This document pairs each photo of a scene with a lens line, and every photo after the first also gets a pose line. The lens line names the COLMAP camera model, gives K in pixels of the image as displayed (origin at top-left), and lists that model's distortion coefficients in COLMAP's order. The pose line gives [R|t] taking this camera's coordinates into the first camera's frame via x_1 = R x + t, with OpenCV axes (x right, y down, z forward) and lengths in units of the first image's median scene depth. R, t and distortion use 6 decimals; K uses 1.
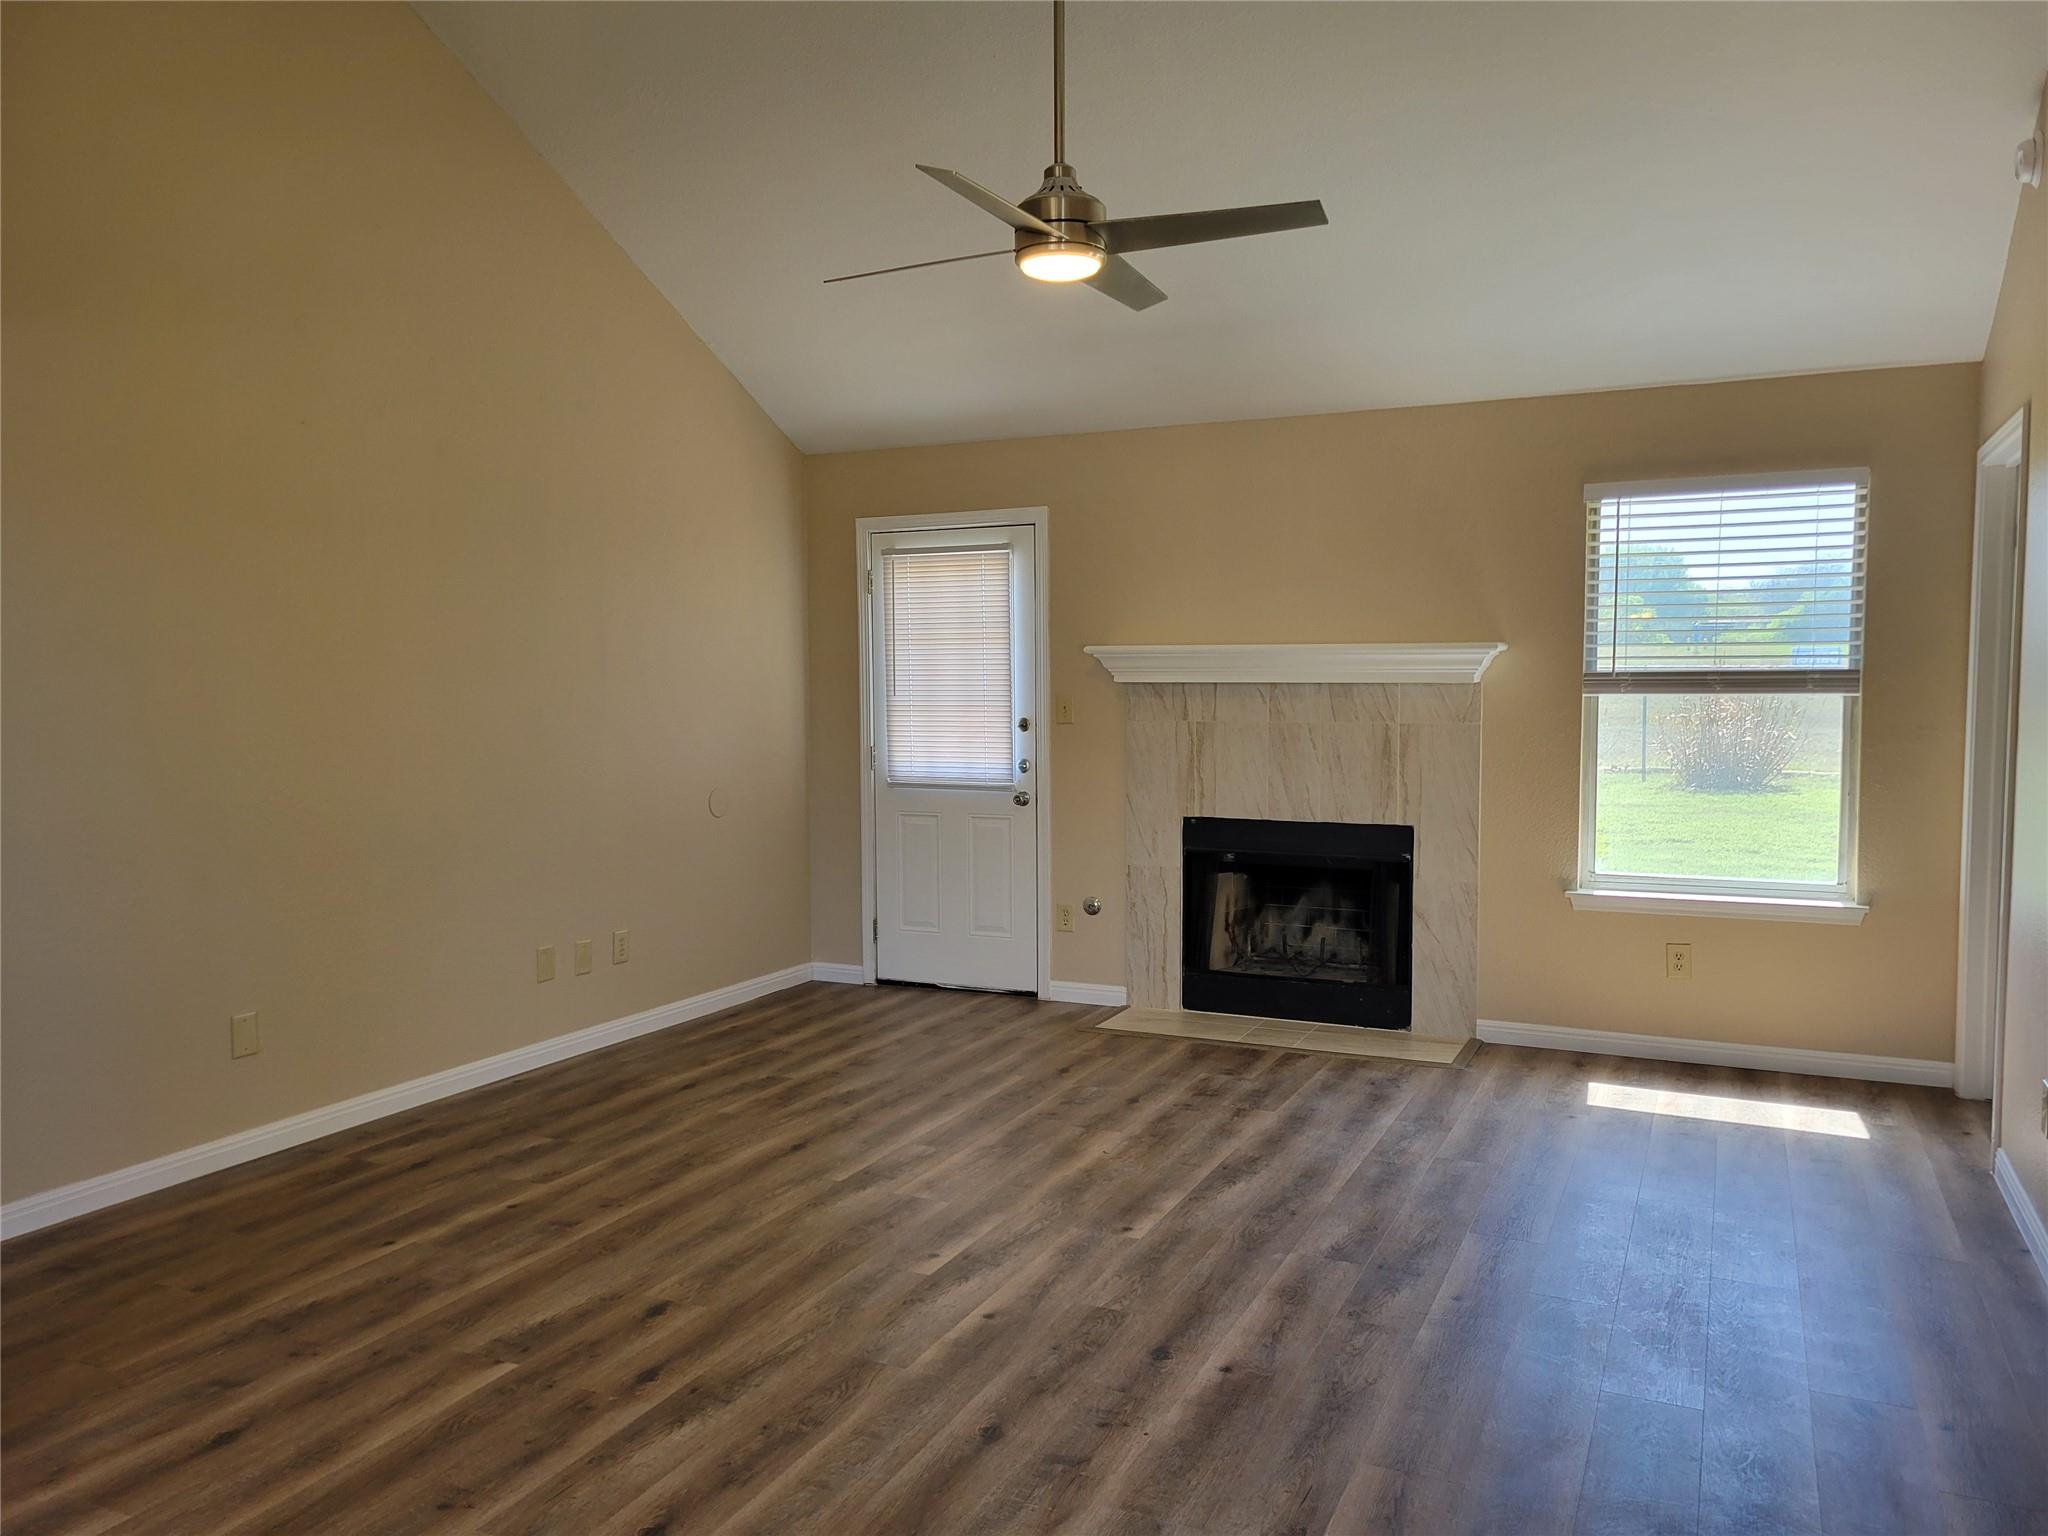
lens RADIAL K [[1515.2, 0, 1041.4], [0, 1515.2, 794.6], [0, 0, 1]] dist [0.042464, -0.024190]
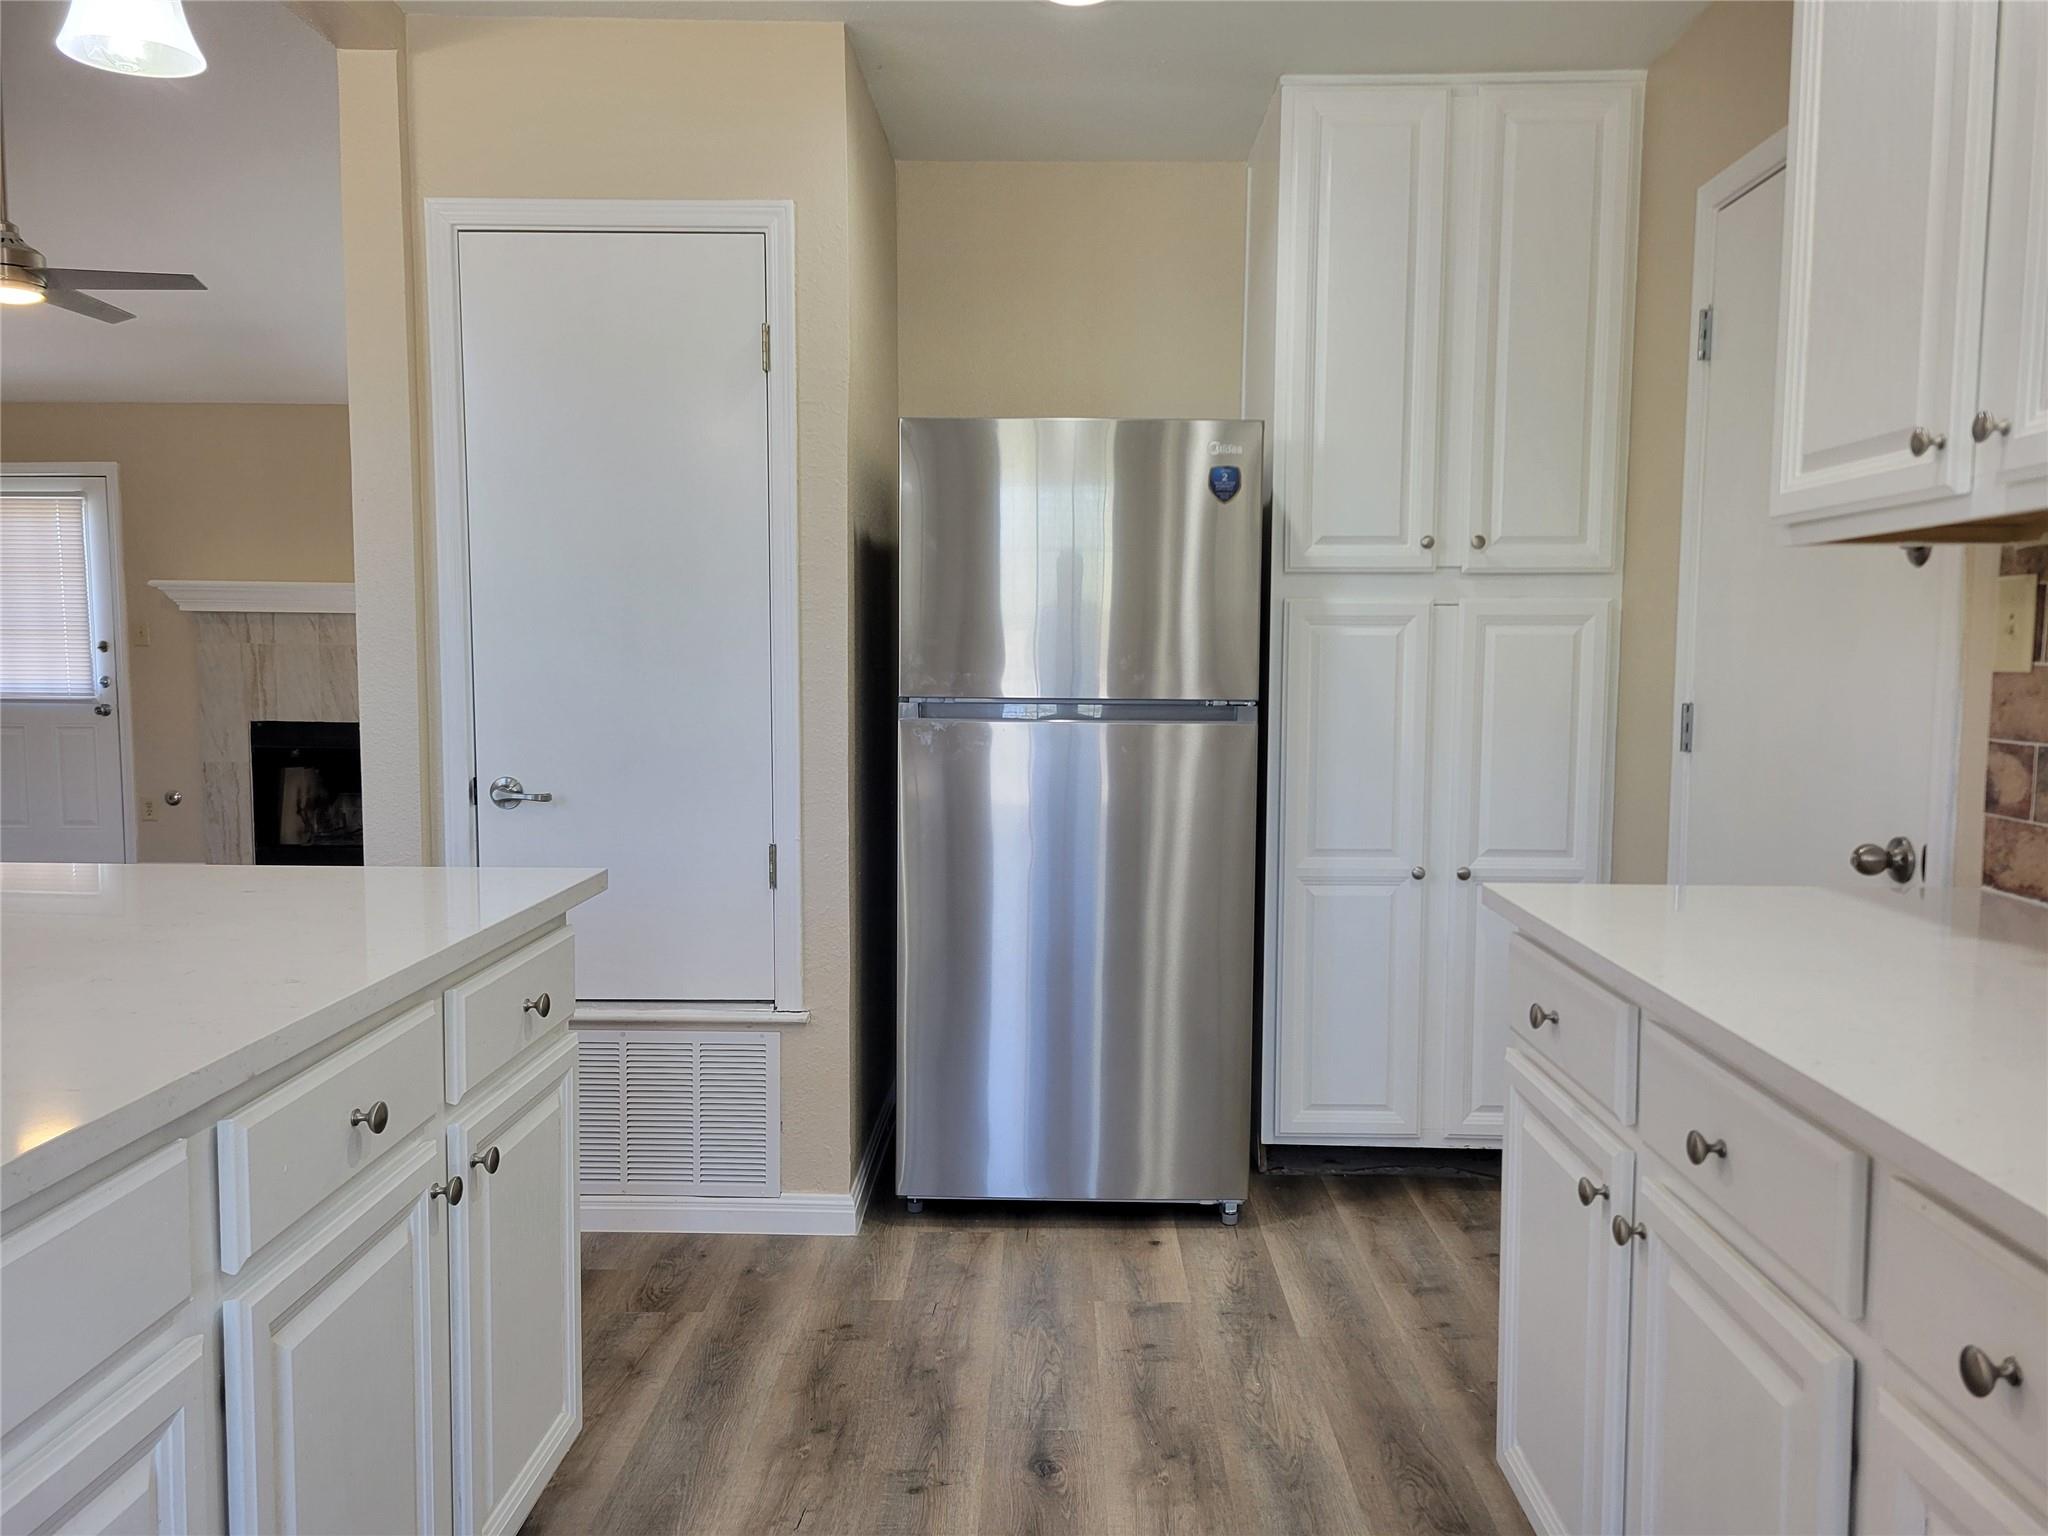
lens RADIAL K [[1515.2, 0, 1036.9], [0, 1515.2, 767.1], [0, 0, 1]] dist [0.042464, -0.024190]
pose [[0.915916, -0.025762, 0.400542, 0.192934], [0.023010, 0.999667, 0.011678, 0.055865], [-0.400710, -0.001480, 0.916204, -0.424381]]
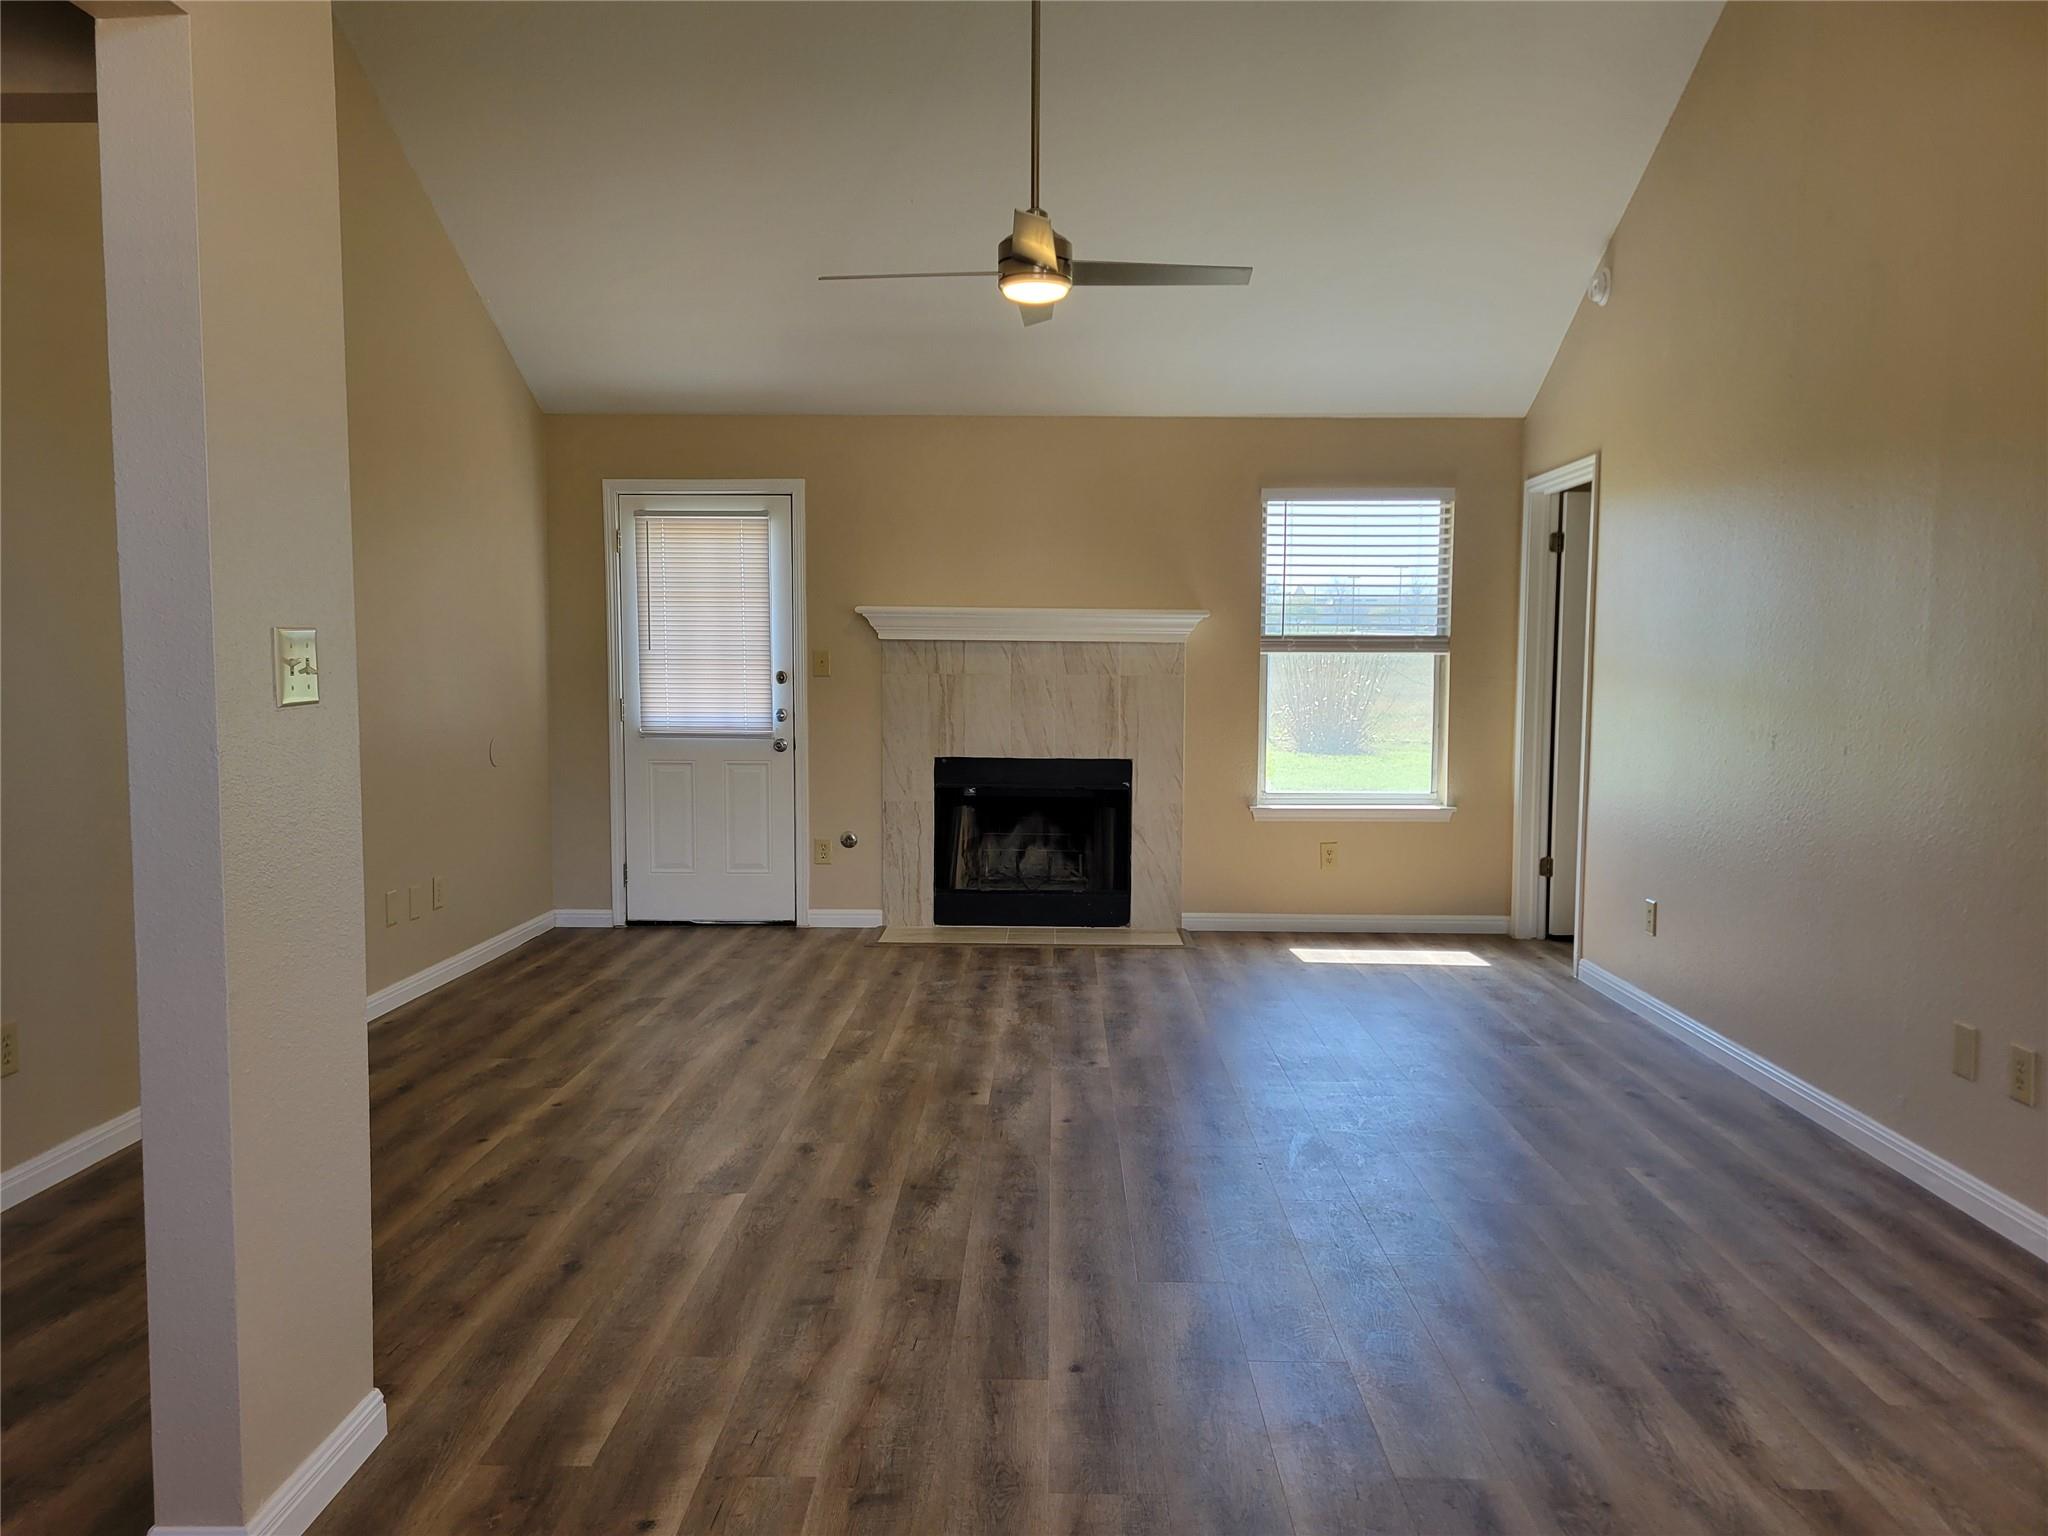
lens RADIAL K [[1515.2, 0, 1035.4], [0, 1515.2, 791.6], [0, 0, 1]] dist [0.042464, -0.024190]
pose [[0.913884, -0.026208, 0.405128, -0.324573], [0.021976, 0.999645, 0.015093, 0.026659], [-0.405379, -0.004891, 0.914136, -0.087422]]
